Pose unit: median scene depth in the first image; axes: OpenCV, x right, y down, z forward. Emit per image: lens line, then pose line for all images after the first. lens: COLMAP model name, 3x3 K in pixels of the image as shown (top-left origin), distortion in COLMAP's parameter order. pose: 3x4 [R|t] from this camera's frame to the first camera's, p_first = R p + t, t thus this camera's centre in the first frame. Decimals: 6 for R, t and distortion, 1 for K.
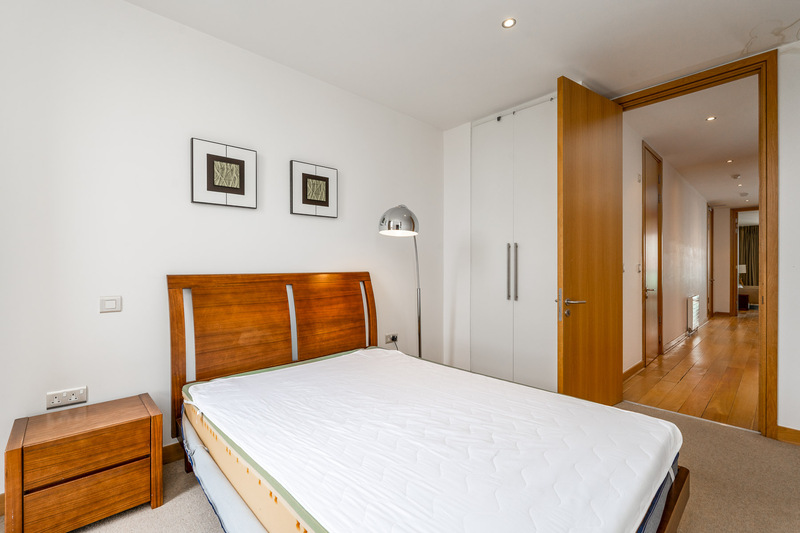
lens RADIAL K [[358.5, 0, 400.0], [0, 358.5, 266.5], [0, 0, 1]] dist [0.000710, 0.000165]
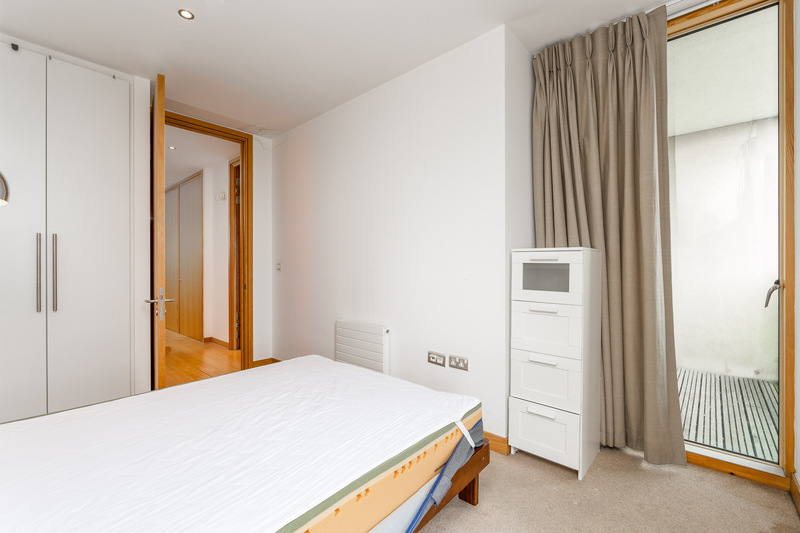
lens RADIAL K [[358.5, 0, 400.0], [0, 358.5, 266.5], [0, 0, 1]] dist [0.000710, 0.000165]
pose [[-0.103891, -0.000459, 0.994589, -0.971025], [0.000352, 1.000000, 0.000498, 0.002431], [-0.994589, 0.000402, -0.103891, 0.711556]]
